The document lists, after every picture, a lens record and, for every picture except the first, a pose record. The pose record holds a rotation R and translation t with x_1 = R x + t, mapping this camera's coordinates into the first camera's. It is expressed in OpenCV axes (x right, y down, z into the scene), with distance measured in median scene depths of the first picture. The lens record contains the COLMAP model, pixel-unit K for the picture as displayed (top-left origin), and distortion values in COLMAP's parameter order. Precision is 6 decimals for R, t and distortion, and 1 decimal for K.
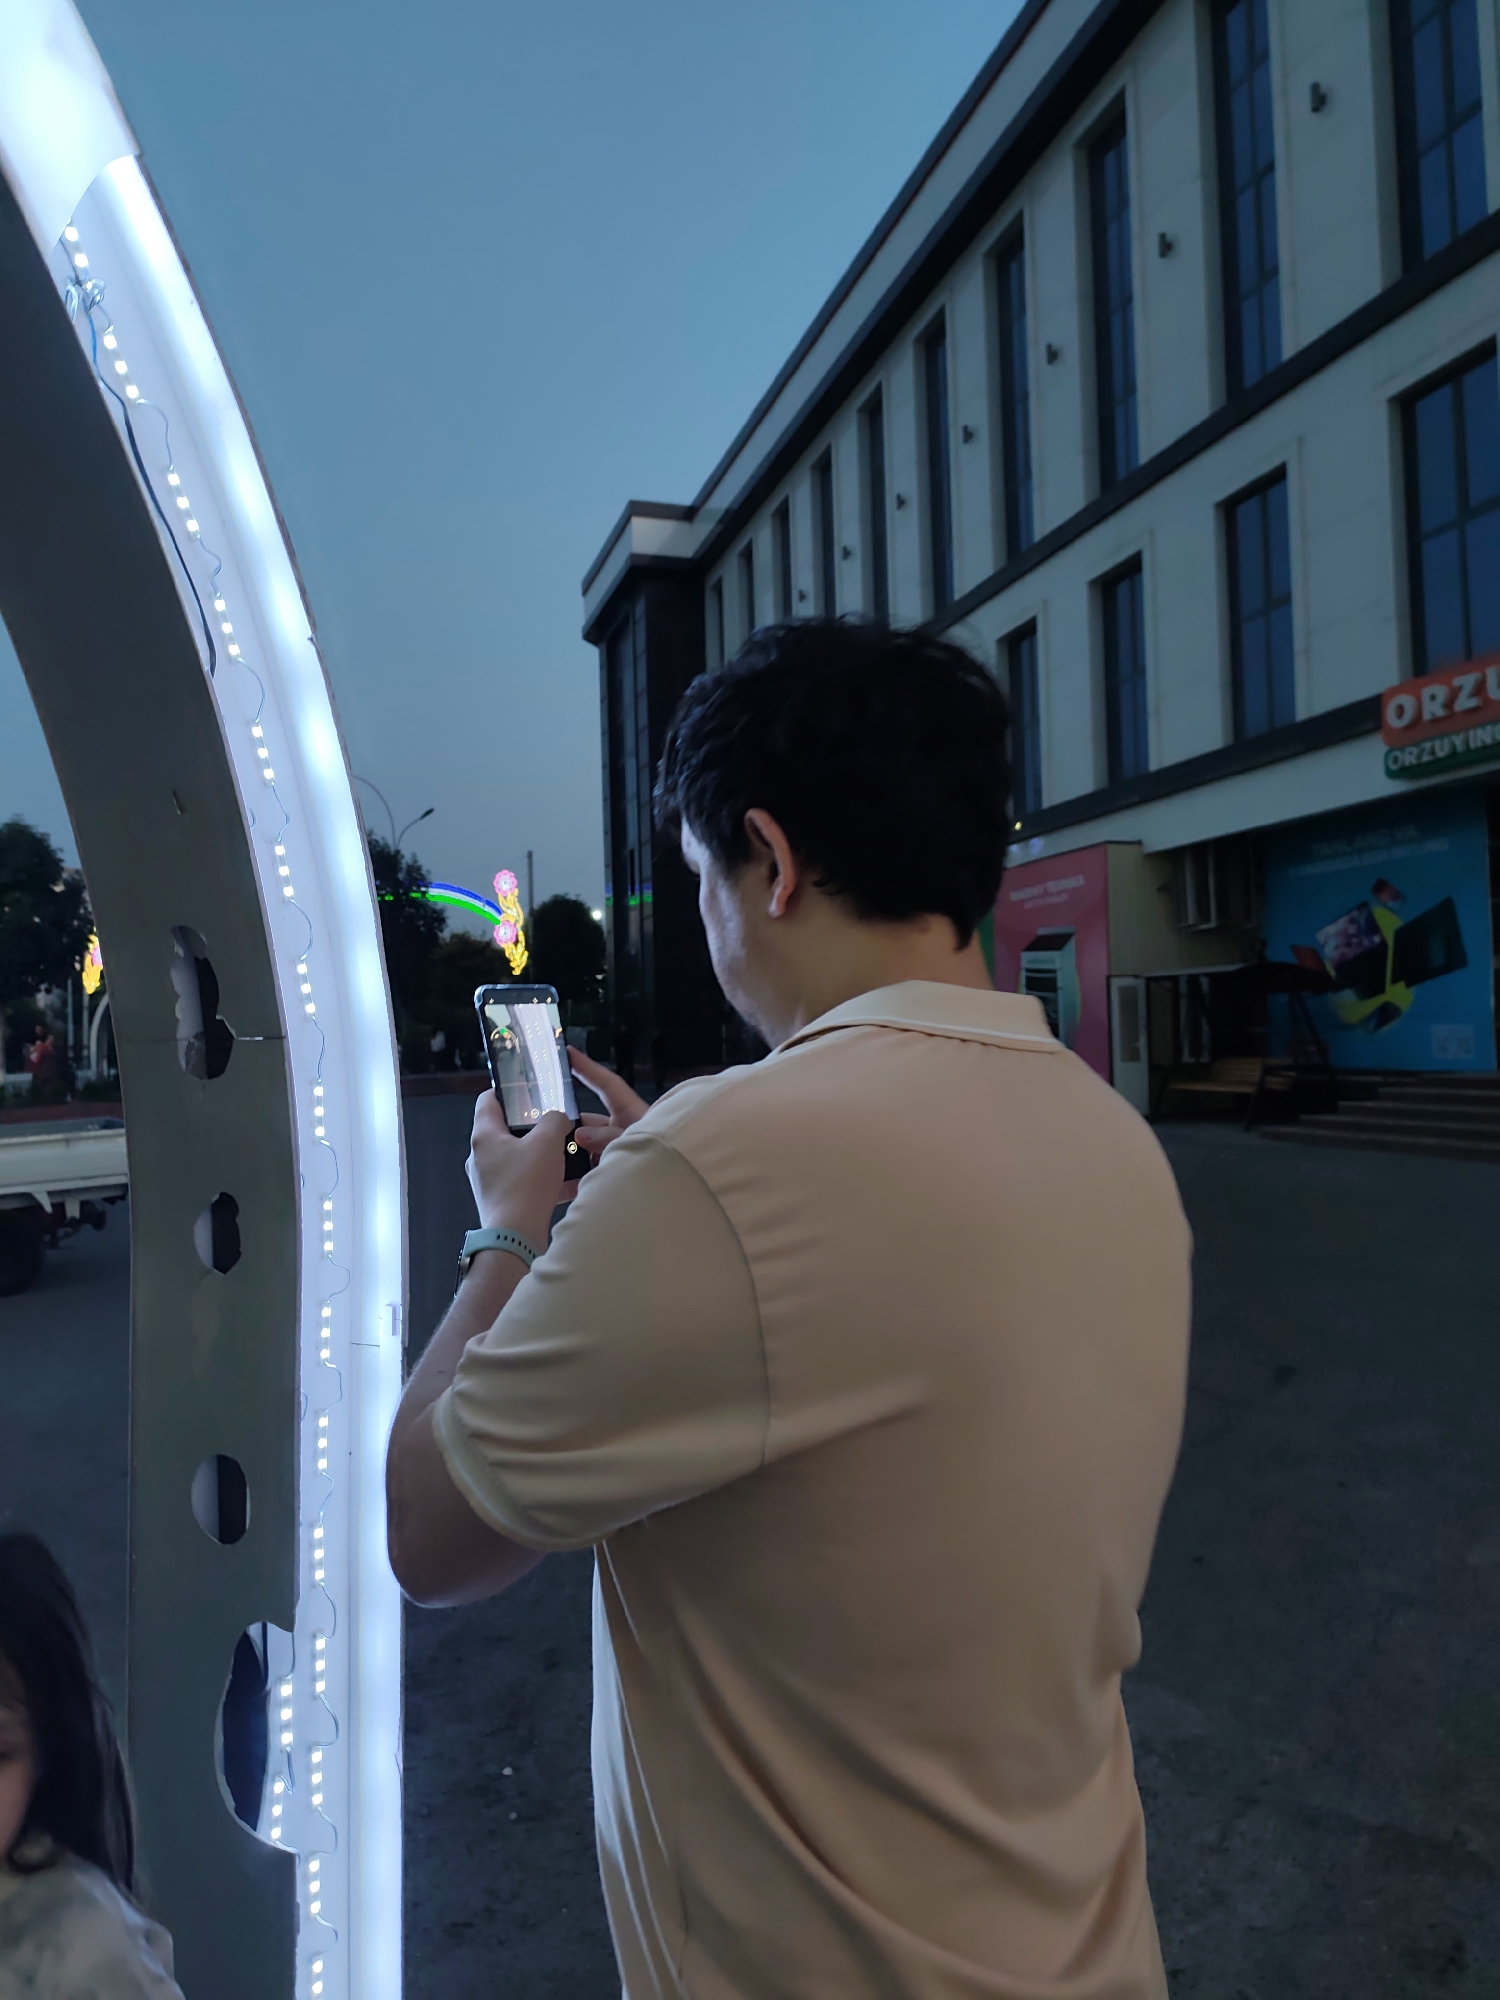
lens RADIAL K [[1379.5, 0, 744.7], [0, 1379.5, 990.4], [0, 0, 1]] dist [0.009085, -0.003548]
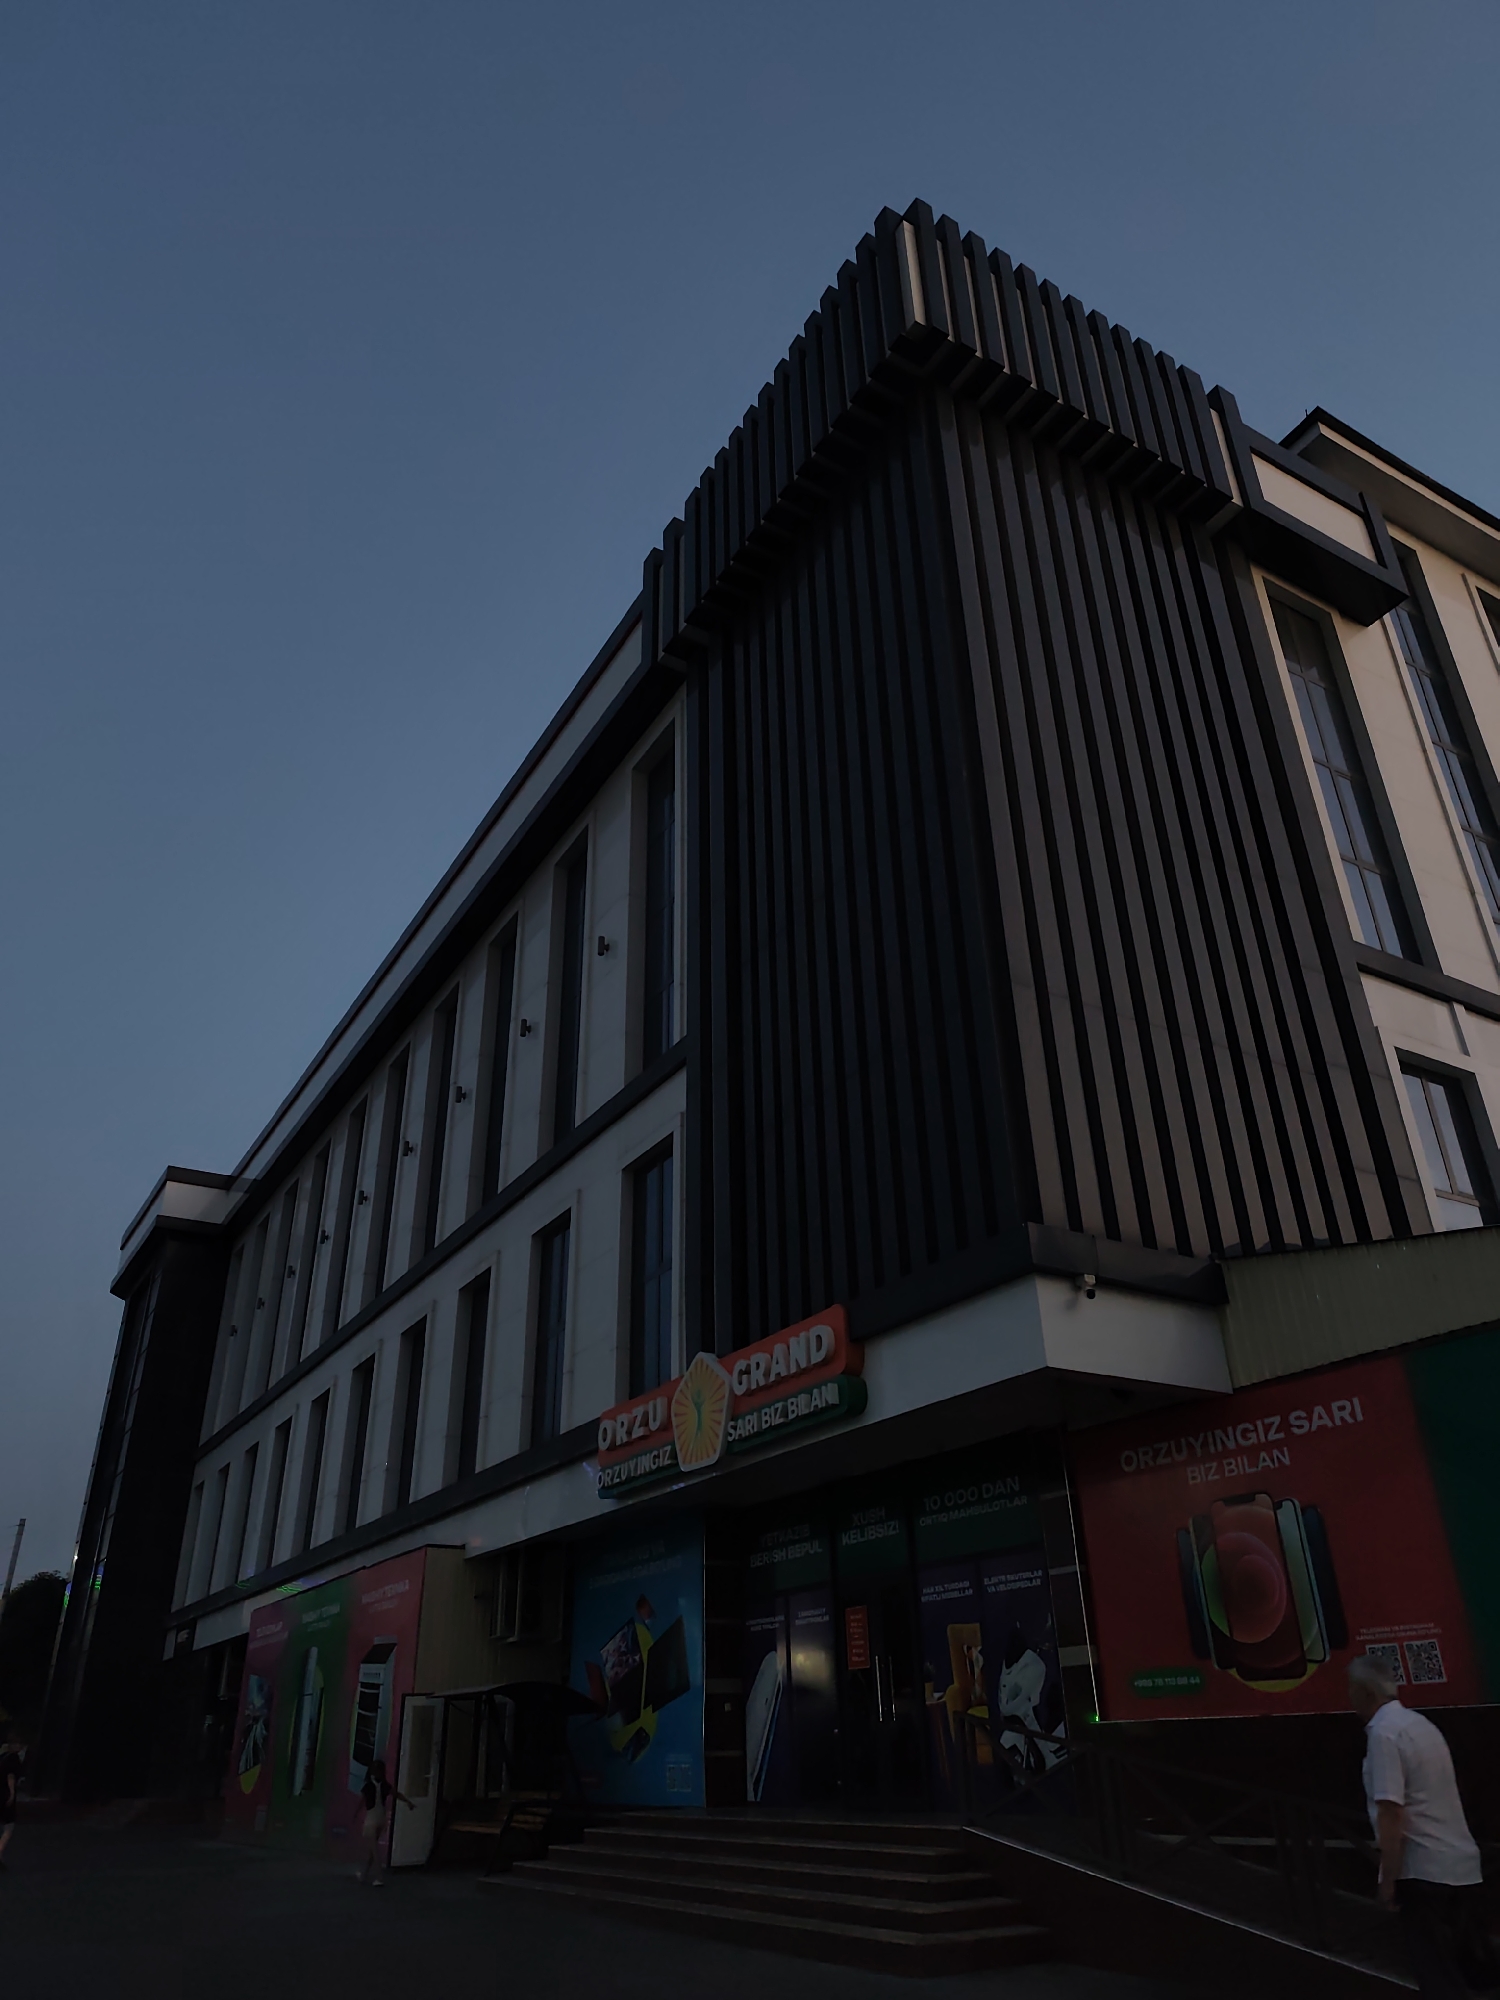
lens RADIAL K [[1379.5, 0, 744.7], [0, 1379.5, 990.4], [0, 0, 1]] dist [0.009085, -0.003548]
pose [[0.971924, 0.116641, 0.204350, 0.263456], [-0.010747, 0.889581, -0.456651, -0.010021], [-0.235050, 0.441634, 0.865859, -0.132056]]
